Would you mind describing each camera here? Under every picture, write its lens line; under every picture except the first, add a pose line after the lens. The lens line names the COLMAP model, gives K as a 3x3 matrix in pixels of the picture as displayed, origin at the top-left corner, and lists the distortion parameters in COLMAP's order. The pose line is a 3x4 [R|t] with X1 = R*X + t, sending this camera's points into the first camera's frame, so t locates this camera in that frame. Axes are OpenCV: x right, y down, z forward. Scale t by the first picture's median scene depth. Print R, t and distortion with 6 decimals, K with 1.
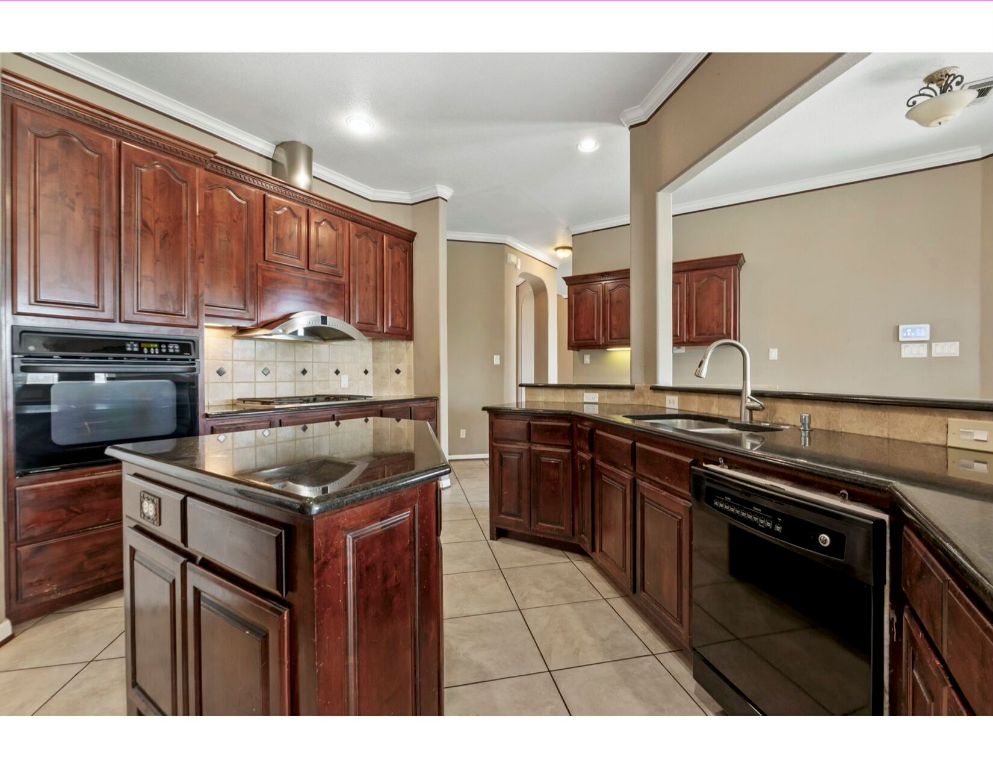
lens RADIAL K [[417.8, 0, 496.5], [0, 417.8, 384.0], [0, 0, 1]] dist [-0.000206, -0.000096]
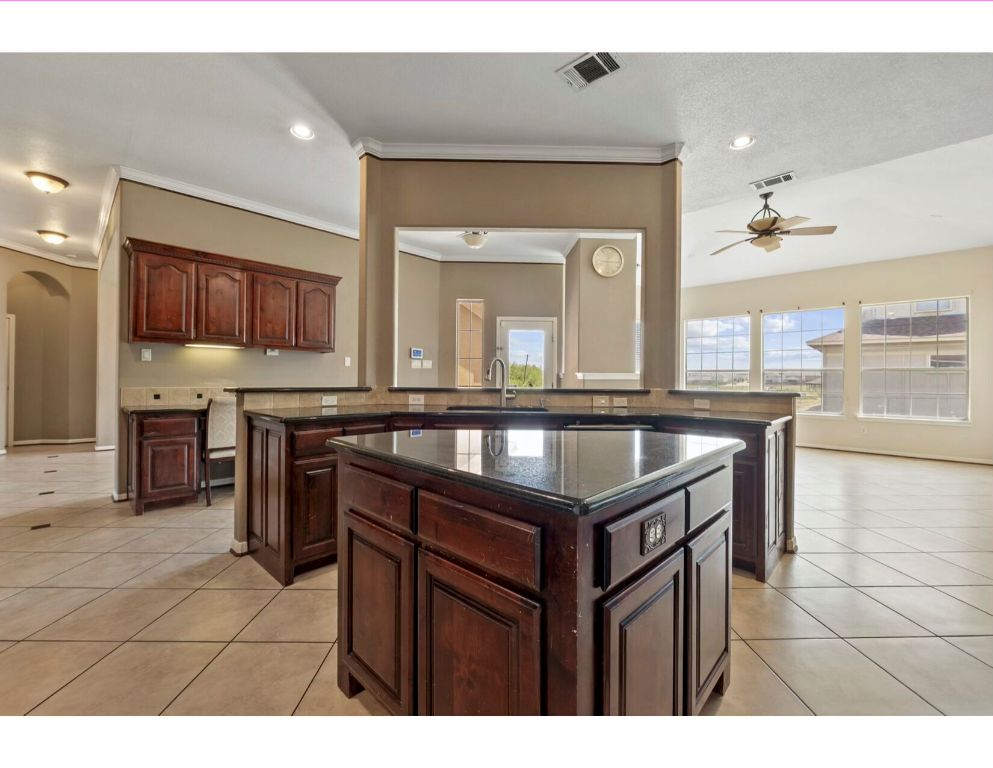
lens RADIAL K [[417.8, 0, 496.5], [0, 417.8, 384.0], [0, 0, 1]] dist [-0.000206, -0.000096]
pose [[0.201992, -0.008589, 0.979350, -0.686189], [0.012694, 0.999901, 0.006151, -0.008556], [-0.979305, 0.011190, 0.202081, 0.437894]]
